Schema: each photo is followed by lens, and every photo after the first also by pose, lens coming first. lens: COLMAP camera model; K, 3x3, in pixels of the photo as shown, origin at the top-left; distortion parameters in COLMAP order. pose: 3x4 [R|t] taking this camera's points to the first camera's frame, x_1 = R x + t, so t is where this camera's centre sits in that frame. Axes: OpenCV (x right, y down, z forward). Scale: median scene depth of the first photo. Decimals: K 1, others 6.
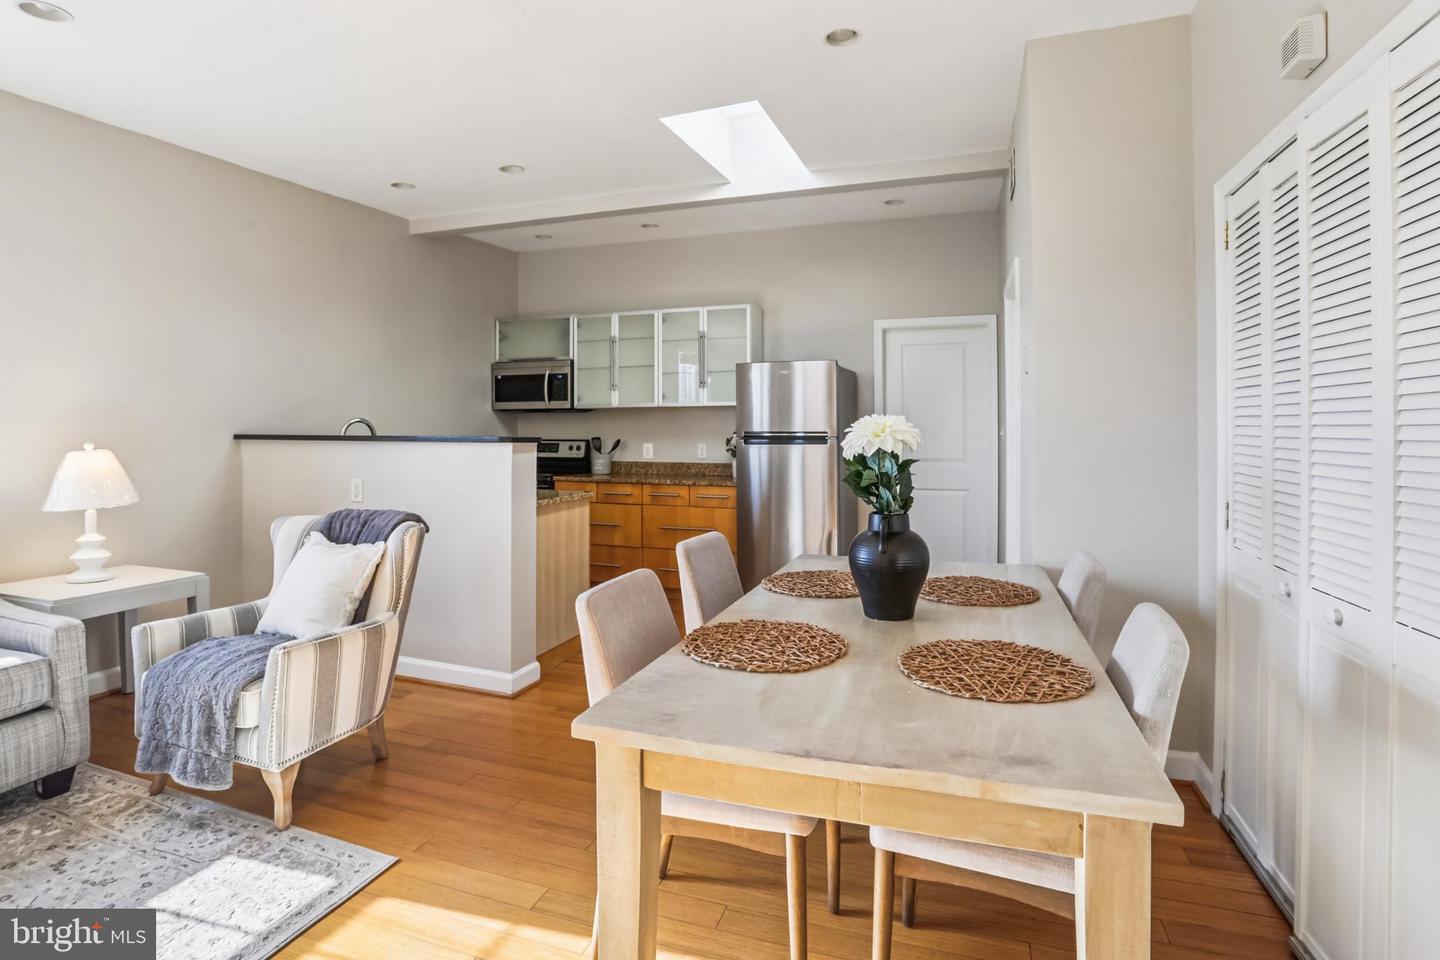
lens RADIAL K [[706.0, 0, 727.7], [0, 706.0, 427.9], [0, 0, 1]] dist [-0.023300, 0.008809]
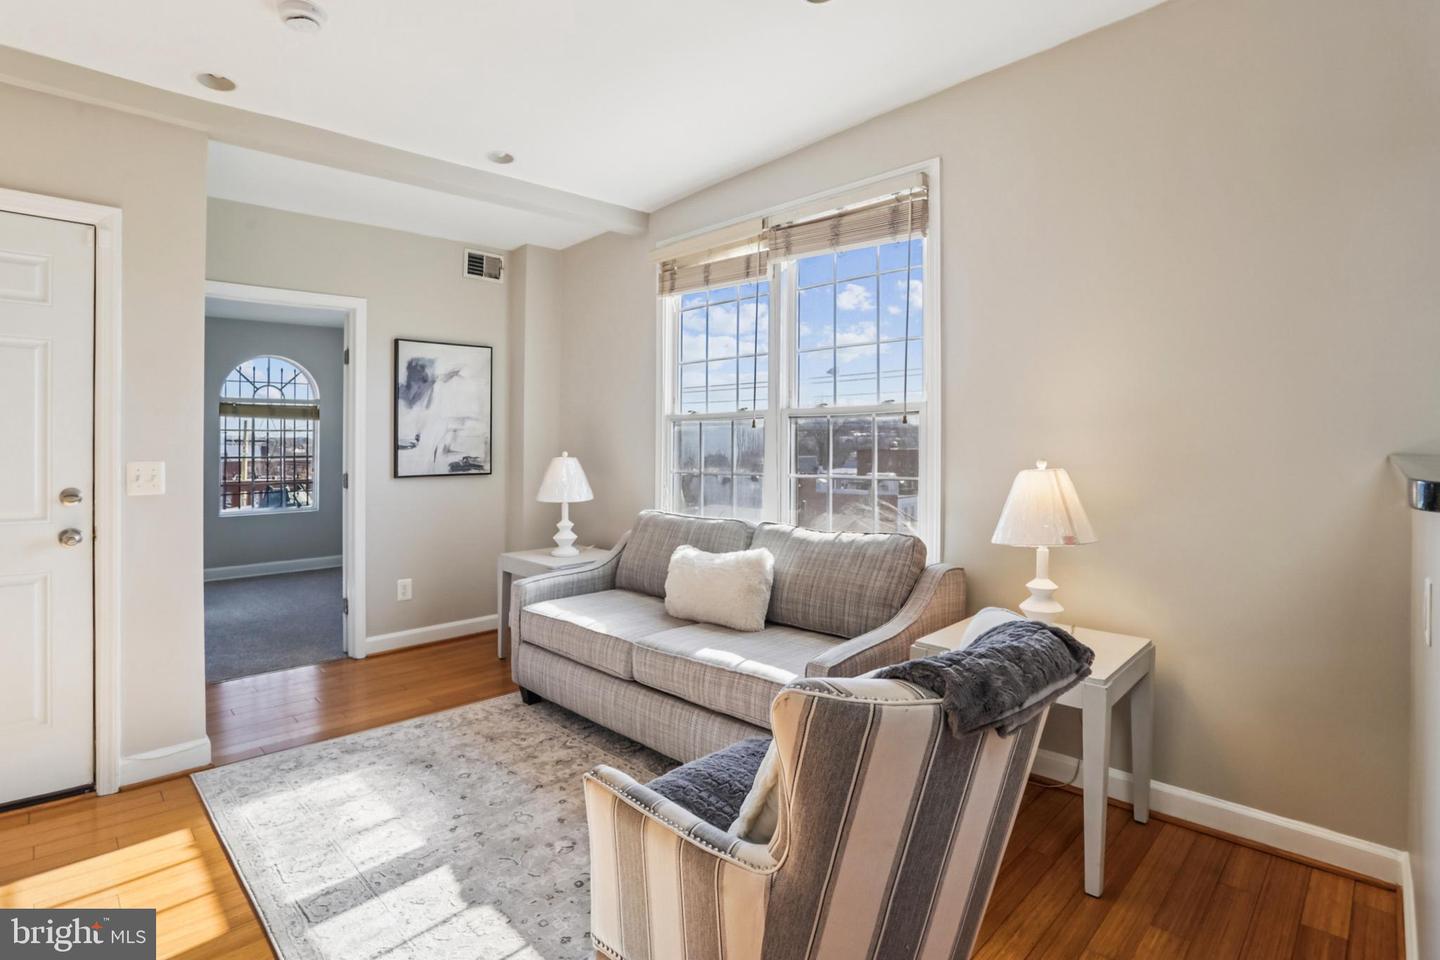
lens RADIAL K [[706.0, 0, 716.8], [0, 706.0, 449.1], [0, 0, 1]] dist [-0.023300, 0.008809]
pose [[-0.455765, 0.007431, -0.890069, -0.042299], [-0.006270, 0.999914, 0.011559, 0.001038], [0.890078, 0.010849, -0.455679, 0.657594]]
